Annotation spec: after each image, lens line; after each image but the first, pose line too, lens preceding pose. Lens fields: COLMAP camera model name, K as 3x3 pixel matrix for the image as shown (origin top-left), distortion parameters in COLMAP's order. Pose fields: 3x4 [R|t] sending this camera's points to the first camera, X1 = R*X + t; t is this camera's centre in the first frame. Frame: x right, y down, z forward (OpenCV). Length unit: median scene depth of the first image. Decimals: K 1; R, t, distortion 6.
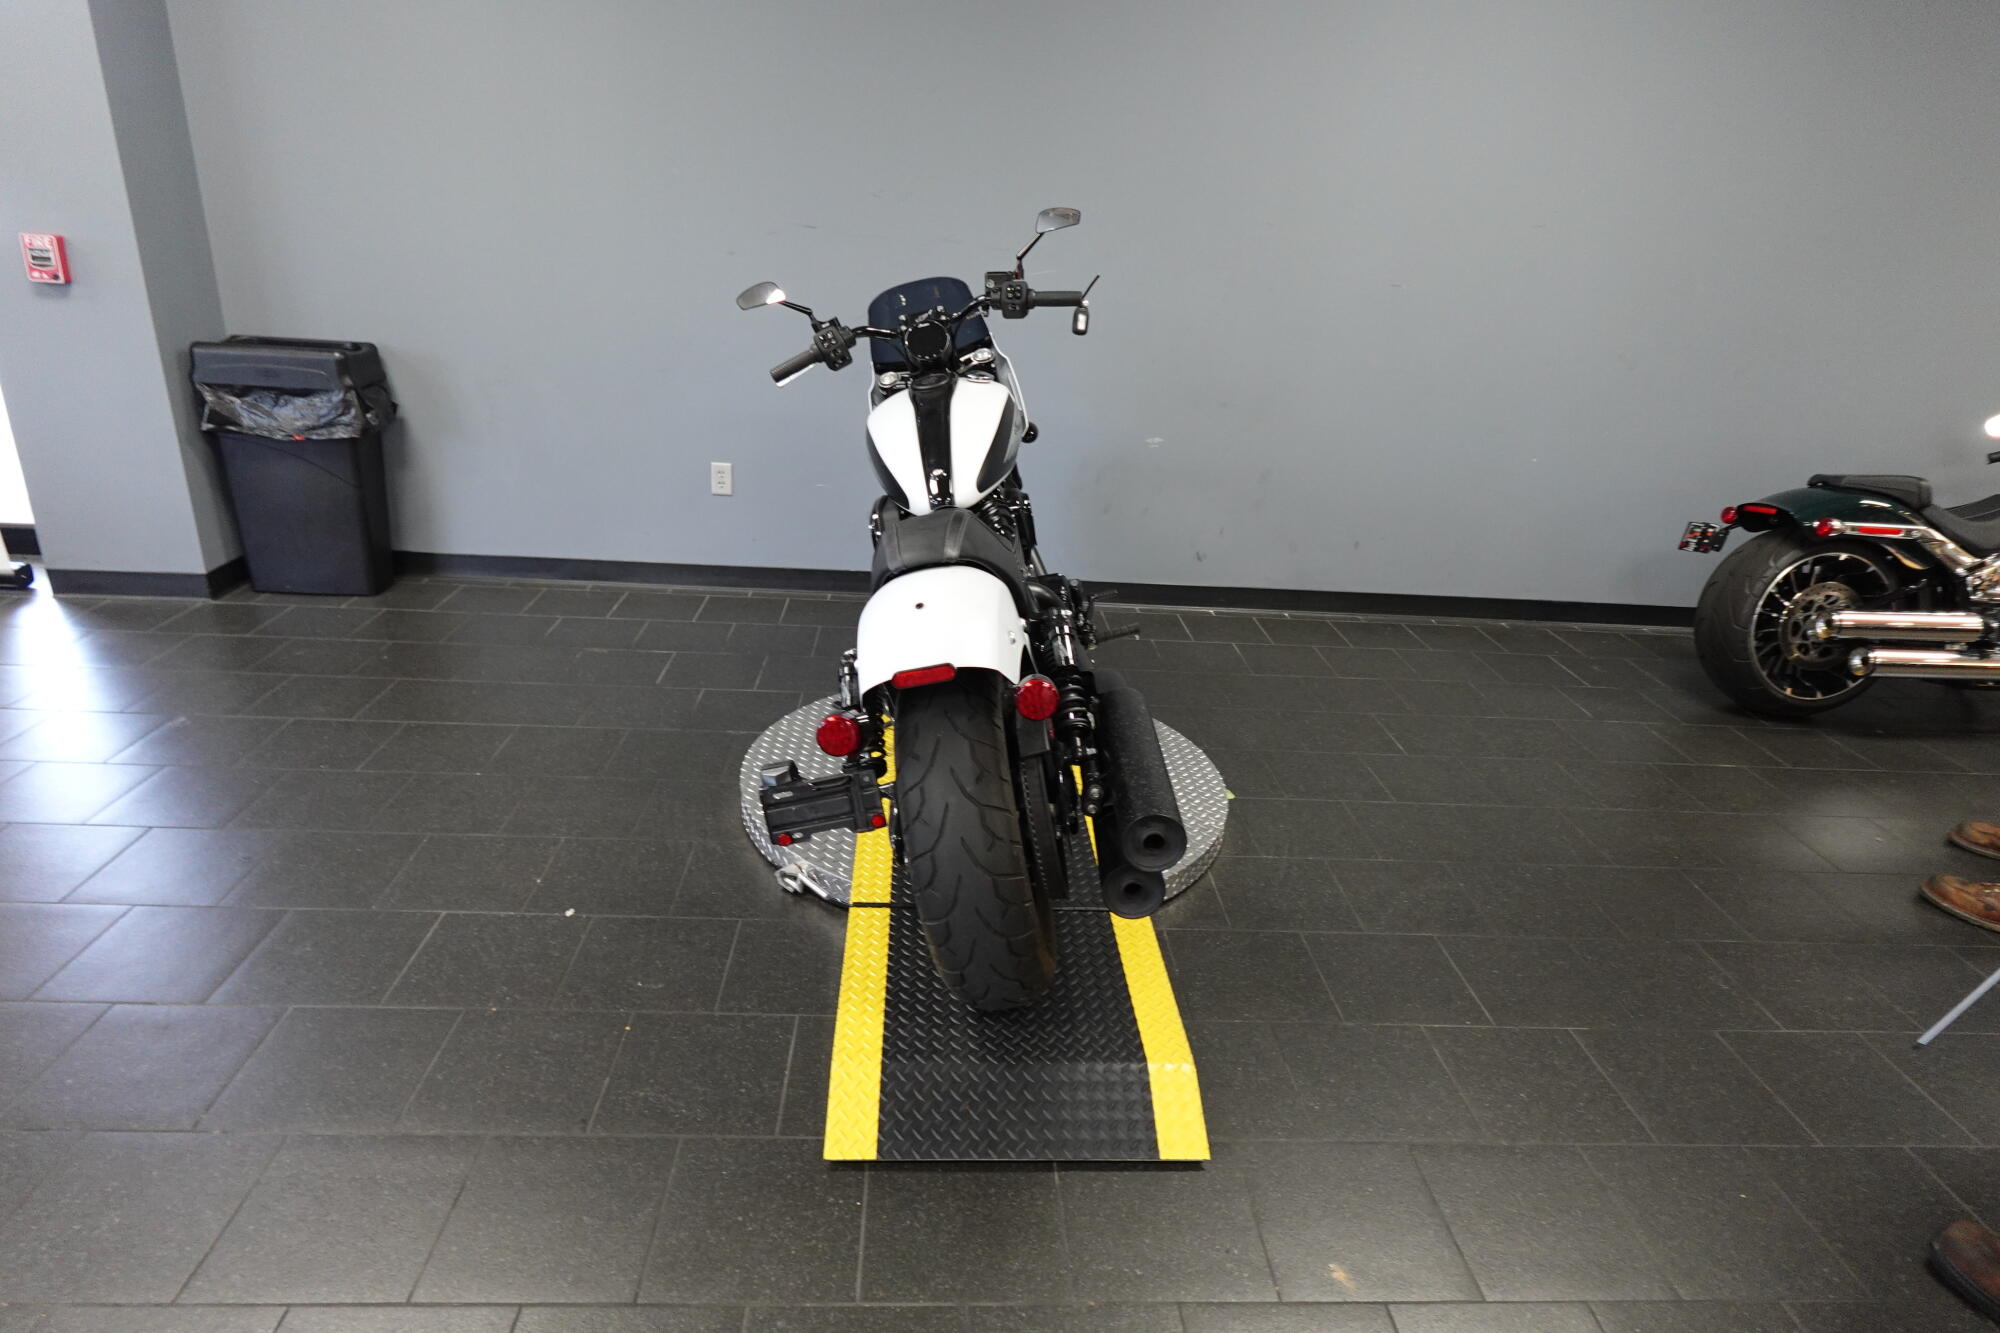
lens RADIAL K [[1120.9, 0, 1005.4], [0, 1120.9, 663.7], [0, 0, 1]] dist [0.008436, -0.005052]
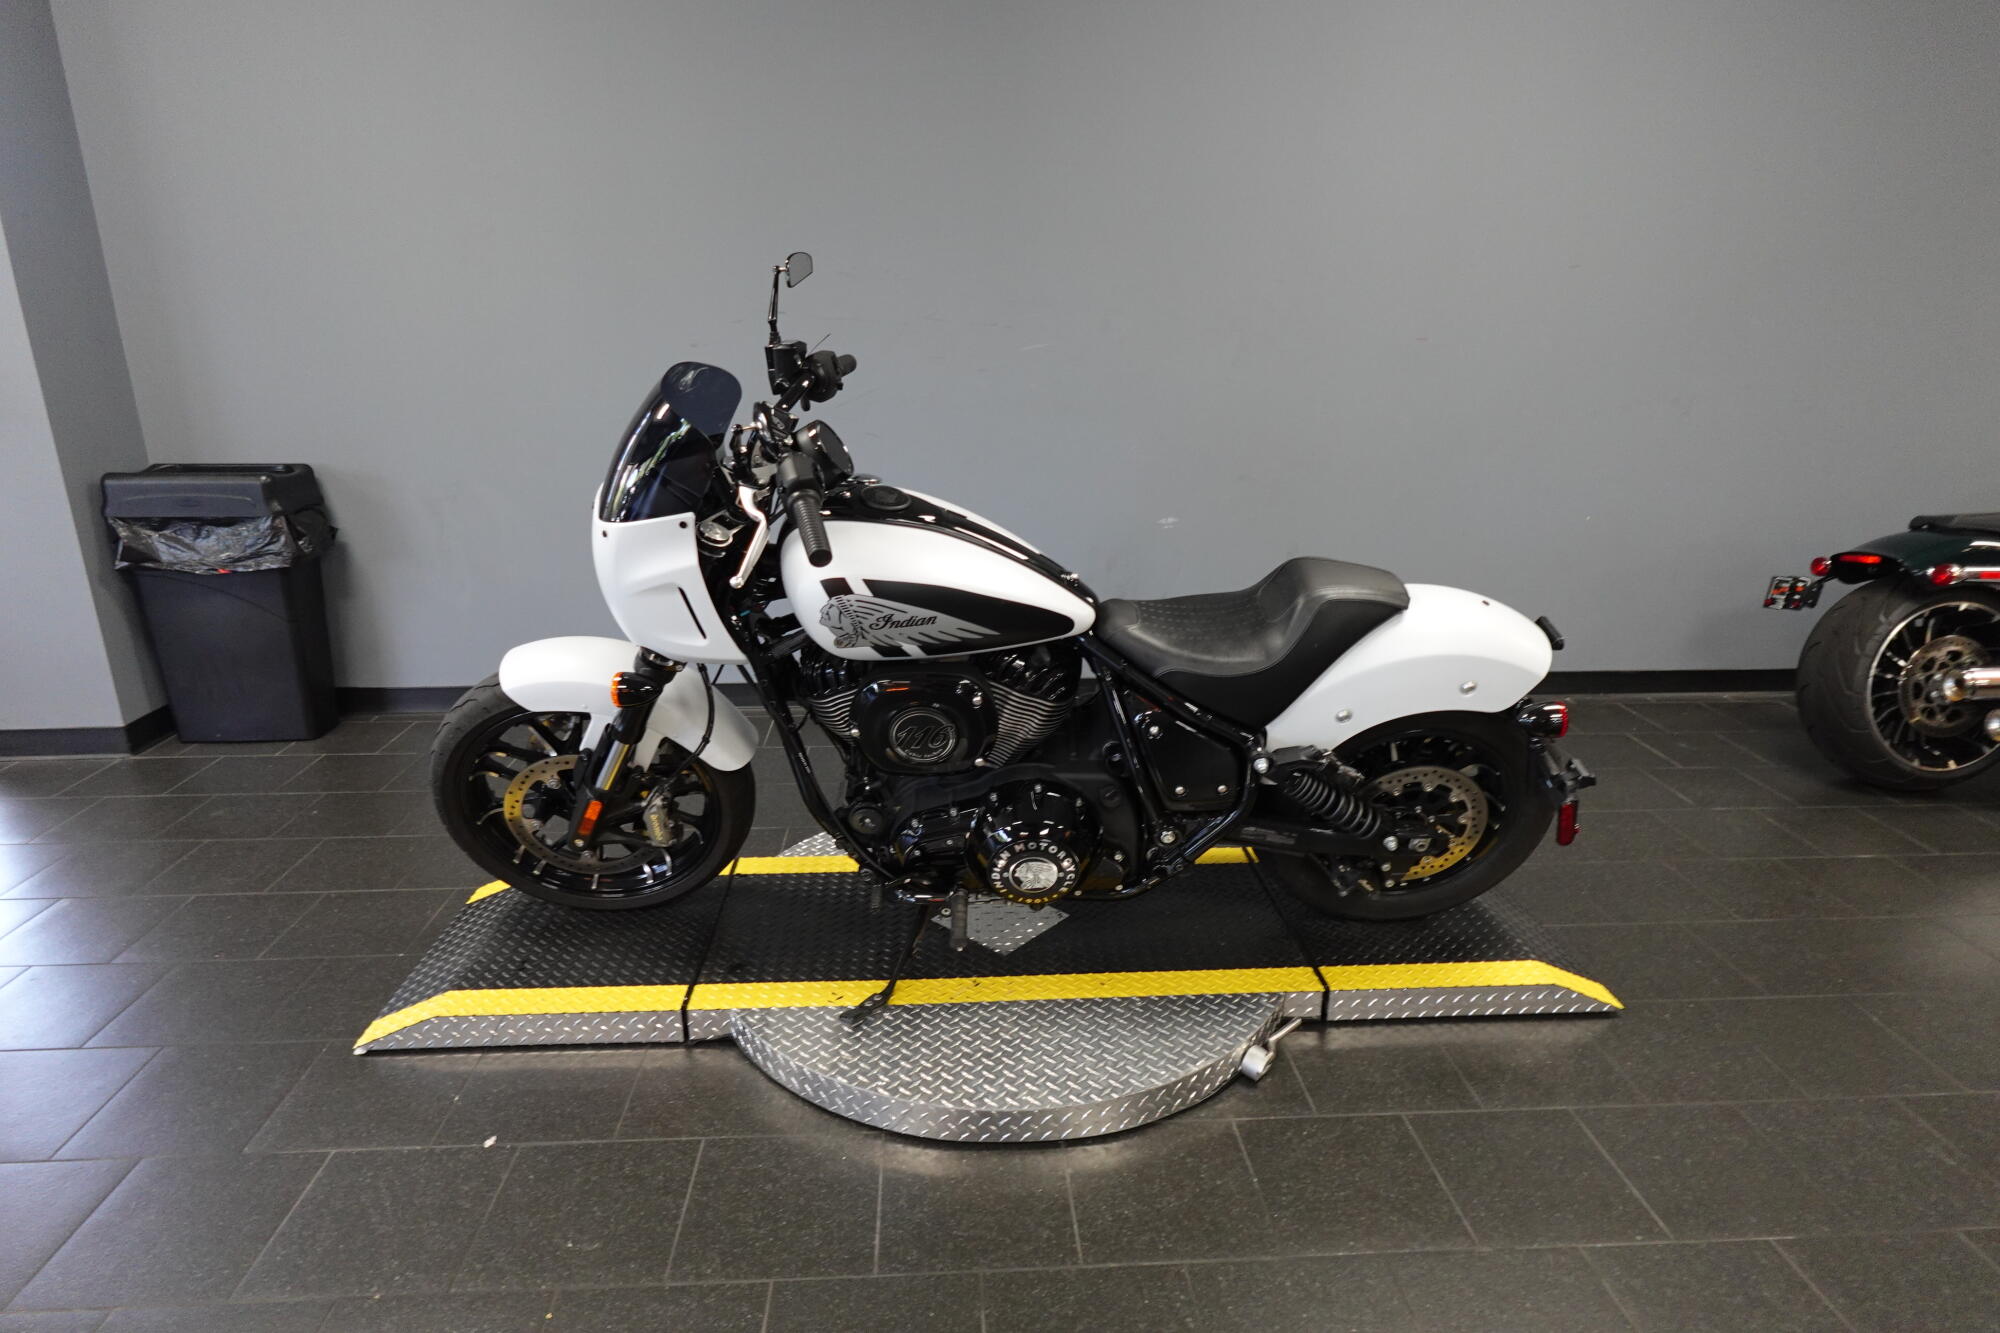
lens RADIAL K [[1120.9, 0, 1004.8], [0, 1120.9, 666.7], [0, 0, 1]] dist [0.008436, -0.005052]
pose [[0.998413, -0.055456, -0.009778, 0.003155], [0.054567, 0.995673, -0.075225, -0.023226], [0.013907, 0.074572, 0.997119, 0.117737]]
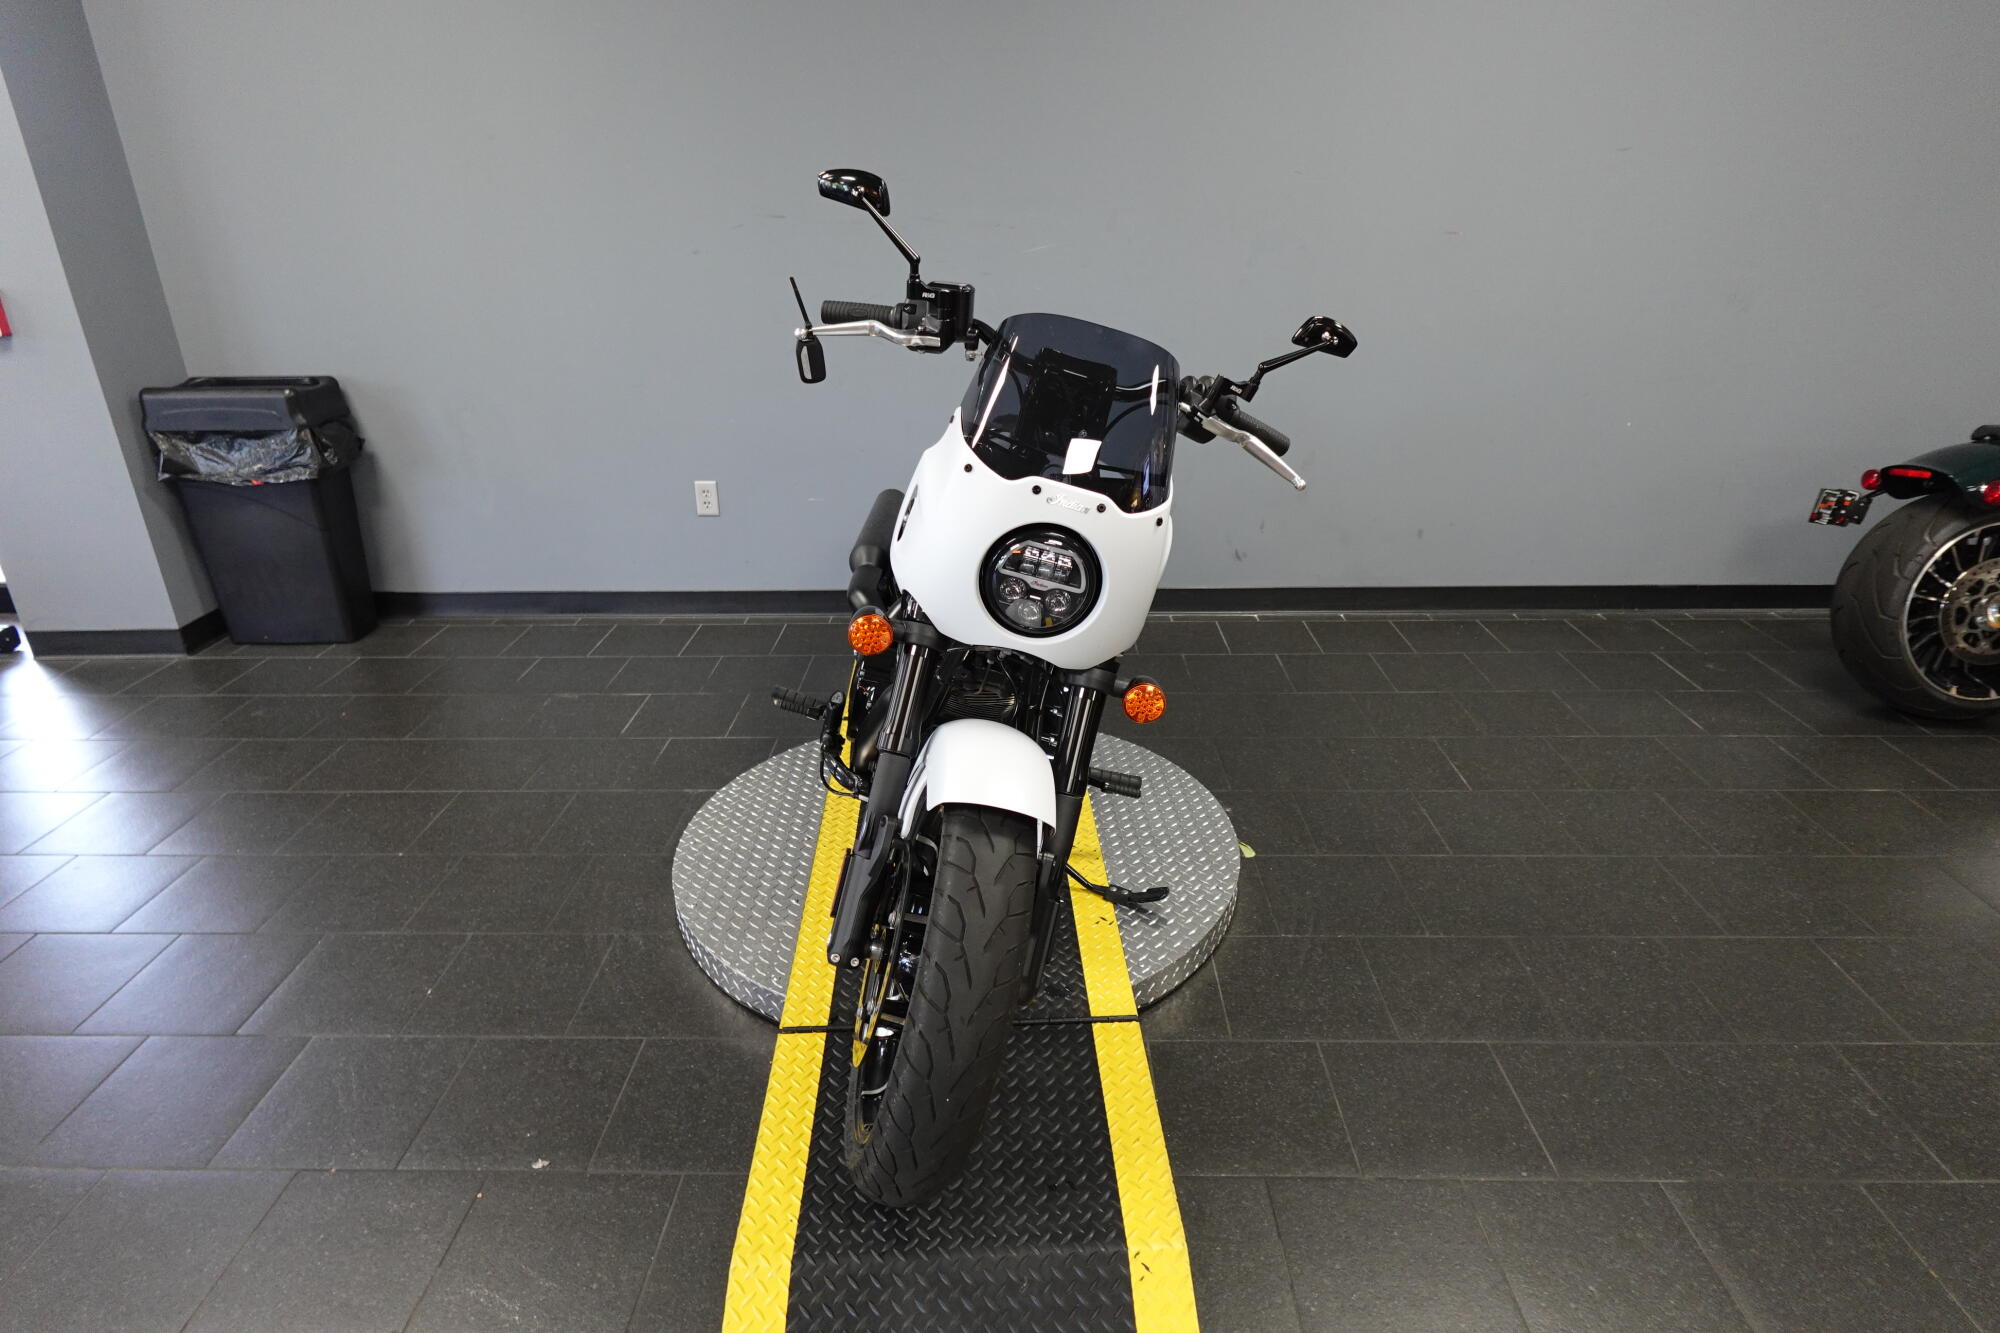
lens RADIAL K [[1120.9, 0, 1006.1], [0, 1120.9, 663.5], [0, 0, 1]] dist [0.008436, -0.005052]
pose [[0.994800, -0.039806, -0.093749, 0.085402], [0.041639, 0.998976, 0.017673, -0.040712], [0.092950, -0.021485, 0.995439, 0.117144]]
